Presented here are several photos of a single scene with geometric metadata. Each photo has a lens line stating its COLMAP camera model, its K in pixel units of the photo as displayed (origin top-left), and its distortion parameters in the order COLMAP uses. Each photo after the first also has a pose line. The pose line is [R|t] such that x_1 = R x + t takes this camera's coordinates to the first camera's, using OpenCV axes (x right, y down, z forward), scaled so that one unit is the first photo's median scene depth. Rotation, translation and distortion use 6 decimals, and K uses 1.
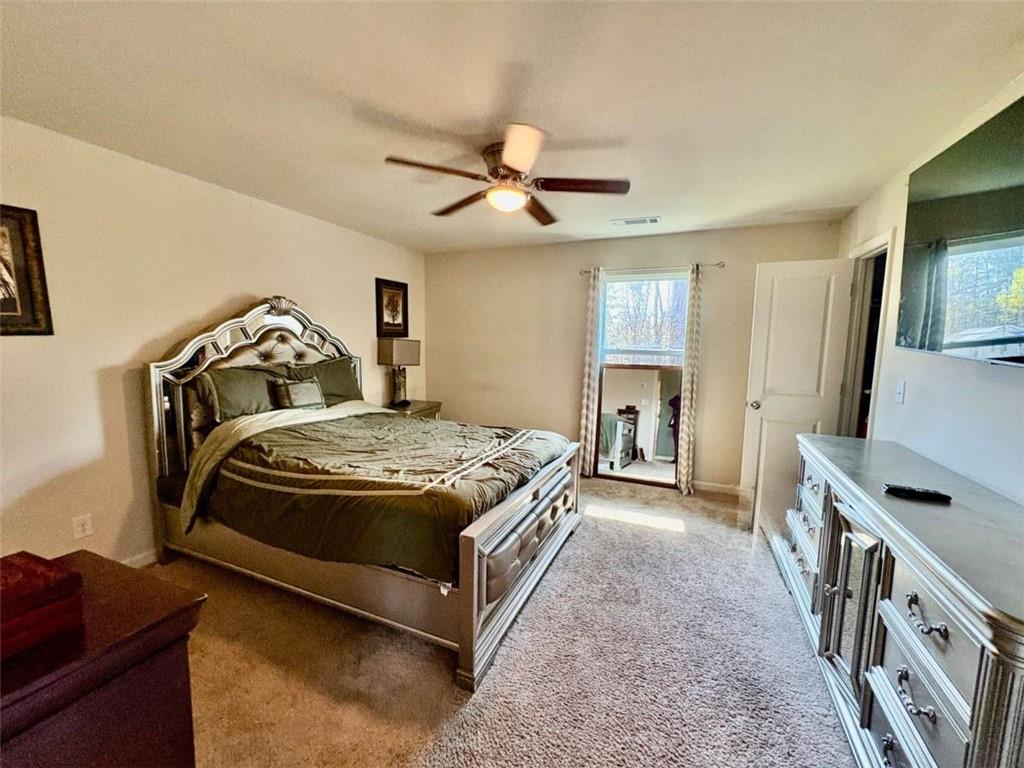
lens RADIAL K [[406.3, 0, 512.0], [0, 406.3, 384.0], [0, 0, 1]] dist [-0.000655, -0.000008]
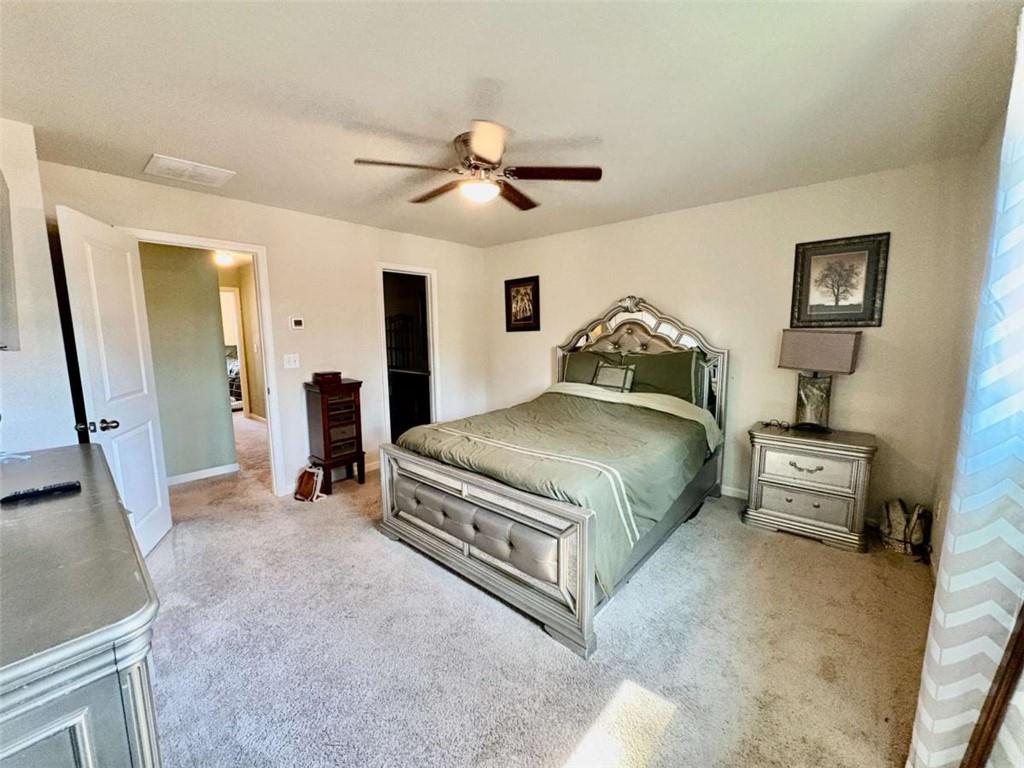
lens RADIAL K [[406.3, 0, 512.0], [0, 406.3, 384.0], [0, 0, 1]] dist [-0.000655, -0.000008]
pose [[-0.304654, 0.088908, -0.948305, 0.631529], [-0.119330, 0.984226, 0.130612, -0.066990], [0.944958, 0.152952, -0.289239, 0.954817]]
